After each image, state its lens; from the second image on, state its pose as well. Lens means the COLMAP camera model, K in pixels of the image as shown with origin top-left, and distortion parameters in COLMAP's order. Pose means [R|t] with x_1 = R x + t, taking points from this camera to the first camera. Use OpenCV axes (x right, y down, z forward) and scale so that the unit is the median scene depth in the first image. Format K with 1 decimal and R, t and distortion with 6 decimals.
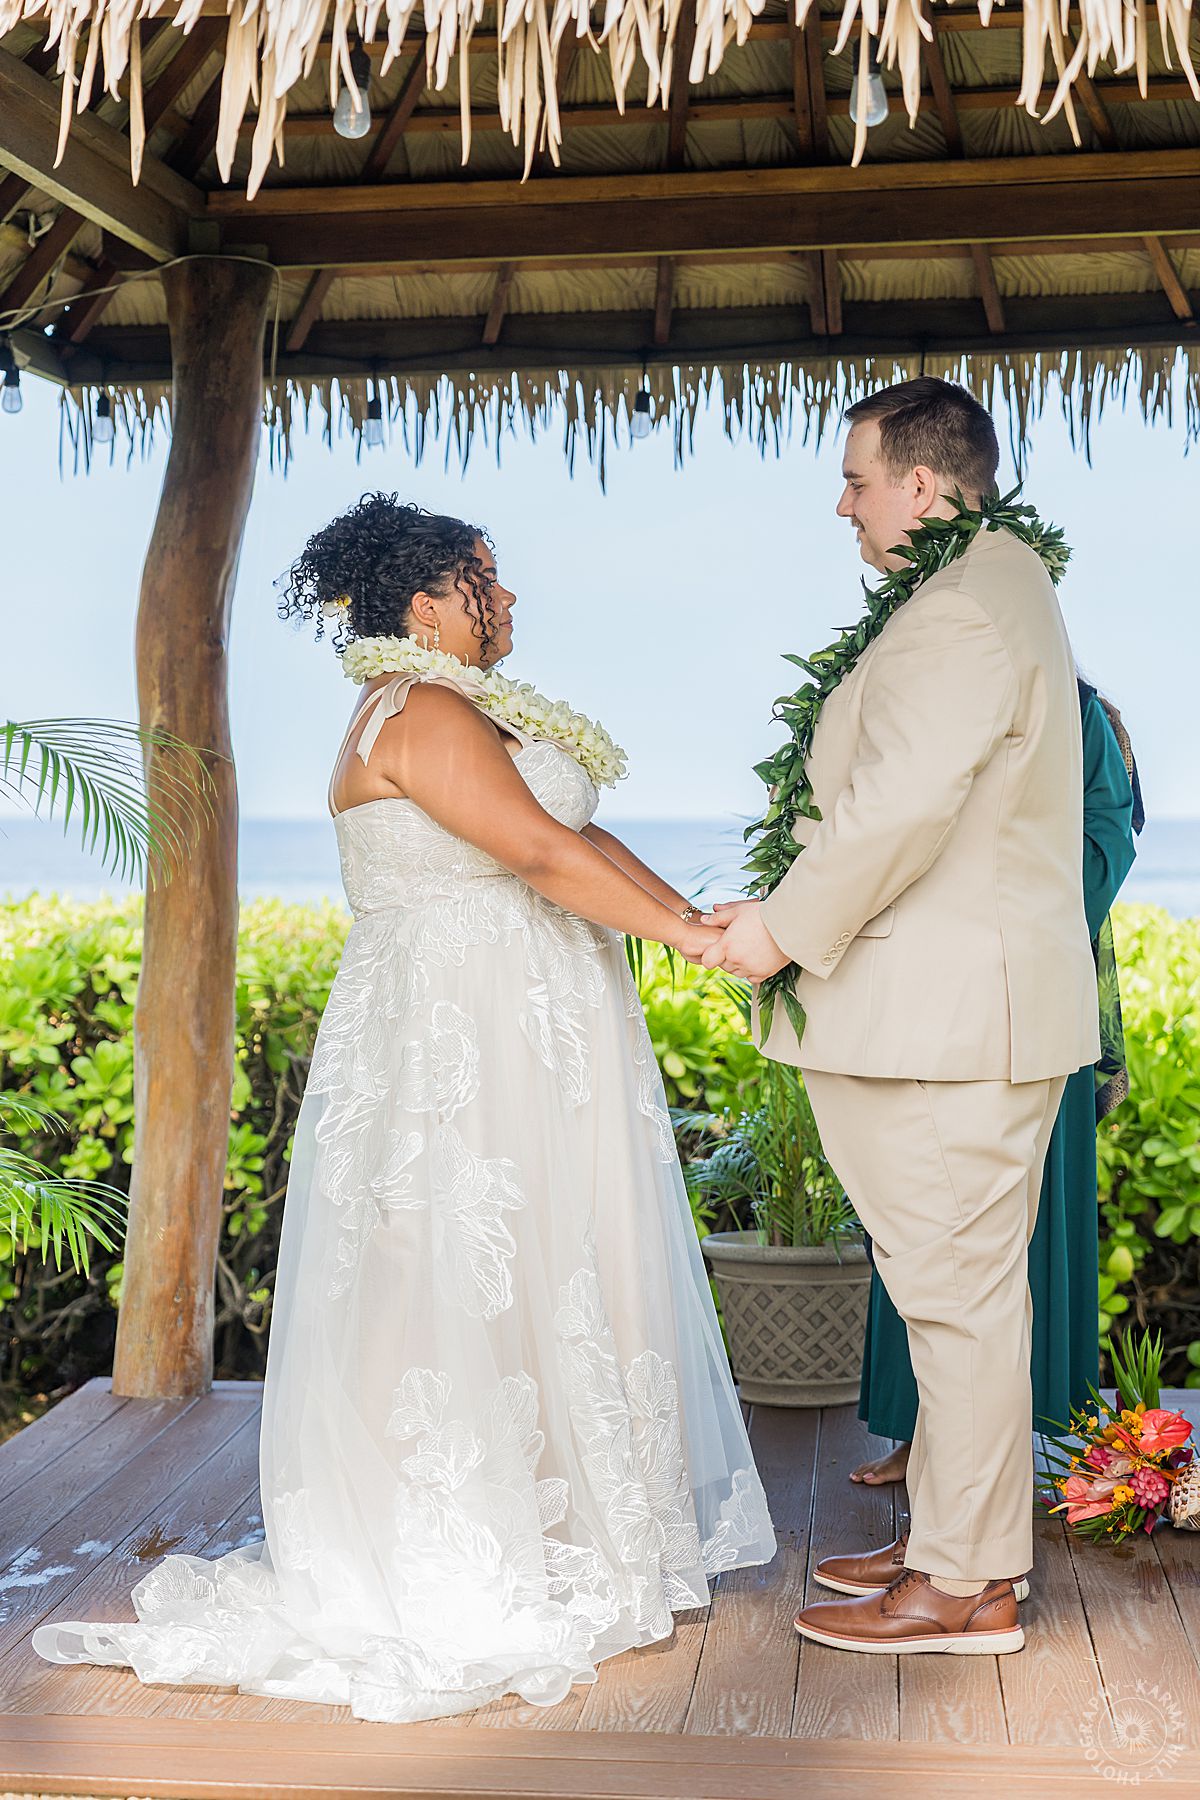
lens RADIAL K [[3635.8, 0, 477.6], [0, 3635.8, 943.4], [0, 0, 1]] dist [0.031726, 0.000000]
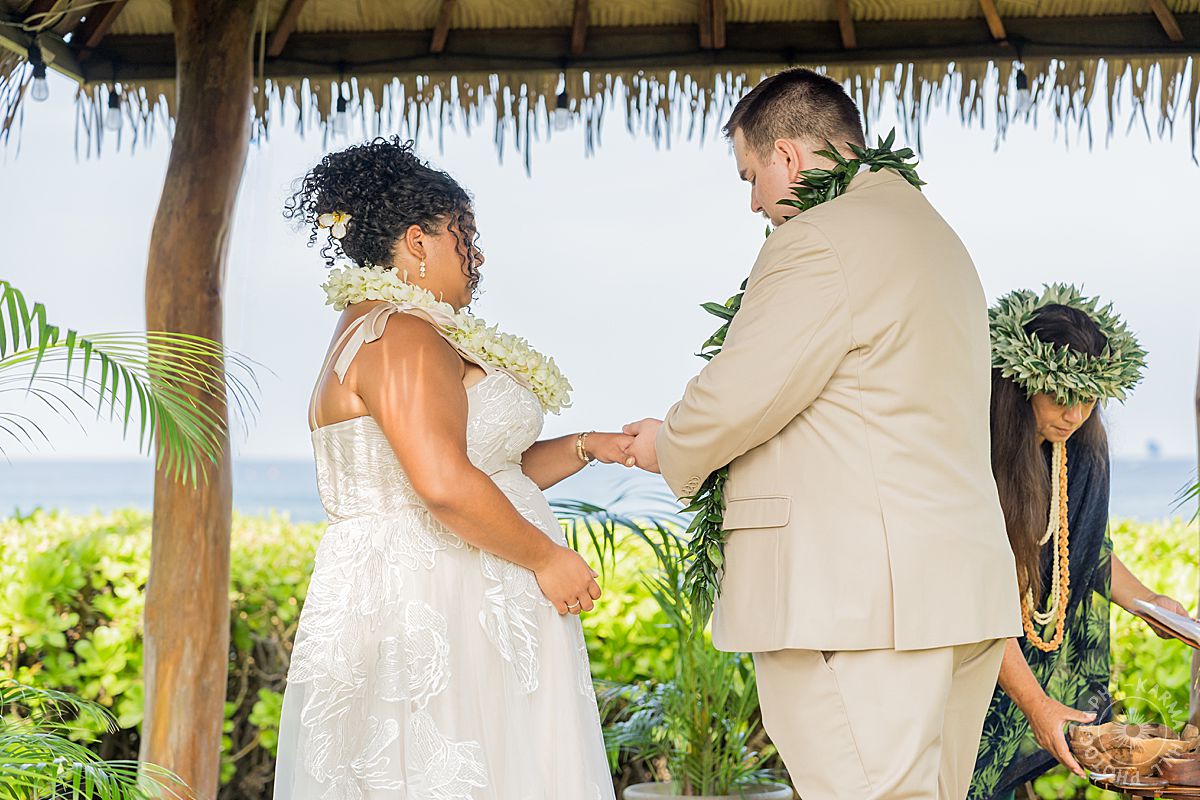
lens RADIAL K [[2671.0, 0, 643.1], [0, 2671.0, 434.7], [0, 0, 1]] dist [0.014467, 0.000000]
pose [[0.994043, -0.000658, 0.108989, -0.025681], [0.005319, 0.999083, -0.042476, 0.001623], [-0.108861, 0.042803, 0.993135, 0.109202]]
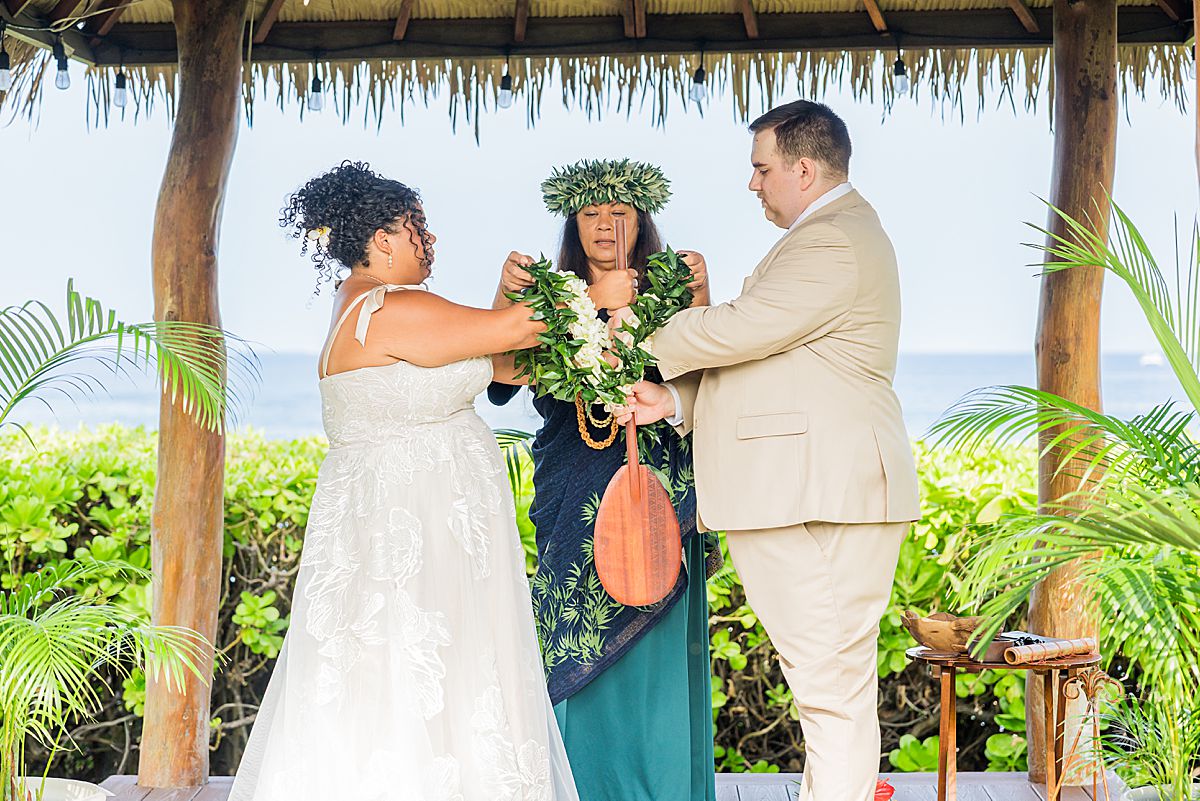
lens RADIAL K [[2913.5, 0, 583.9], [0, 2913.5, 374.9], [0, 0, 1]] dist [0.028566, 0.000000]
pose [[0.995845, -0.000428, 0.091063, -0.028224], [0.003004, 0.999599, -0.028154, -0.002531], [-0.091014, 0.028310, 0.995447, -0.133195]]
